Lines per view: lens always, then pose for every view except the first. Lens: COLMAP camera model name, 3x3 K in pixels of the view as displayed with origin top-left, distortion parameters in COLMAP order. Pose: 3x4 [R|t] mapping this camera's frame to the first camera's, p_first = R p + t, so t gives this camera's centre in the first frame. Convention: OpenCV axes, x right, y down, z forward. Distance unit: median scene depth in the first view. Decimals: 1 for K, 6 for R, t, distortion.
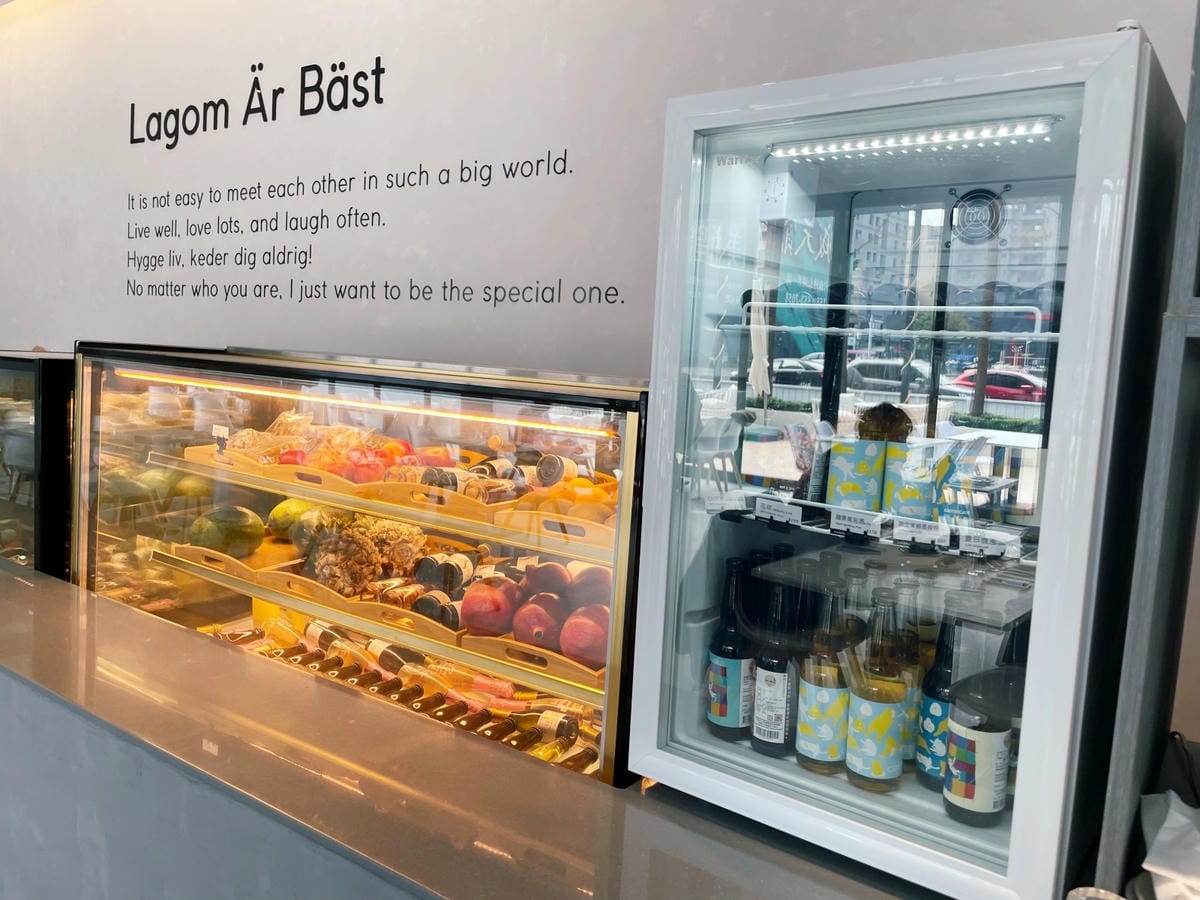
lens RADIAL K [[919.5, 0, 601.6], [0, 919.5, 453.2], [0, 0, 1]] dist [-0.013761, -0.036430]
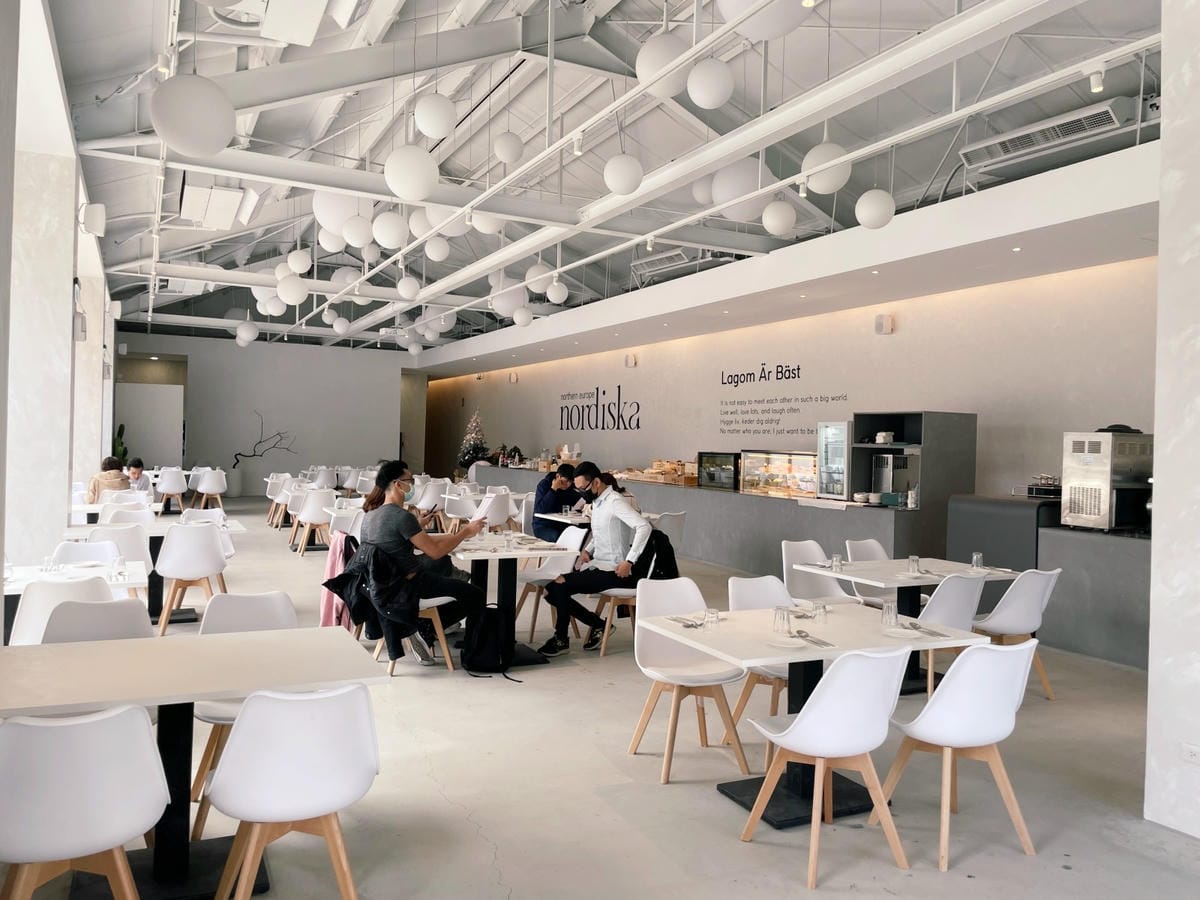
lens RADIAL K [[919.5, 0, 601.4], [0, 919.5, 453.0], [0, 0, 1]] dist [-0.013761, -0.036430]
pose [[0.879454, -0.028174, -0.475149, 0.677338], [-0.021334, 0.994910, -0.098480, 0.235048], [0.475505, 0.096746, 0.874377, -2.154079]]
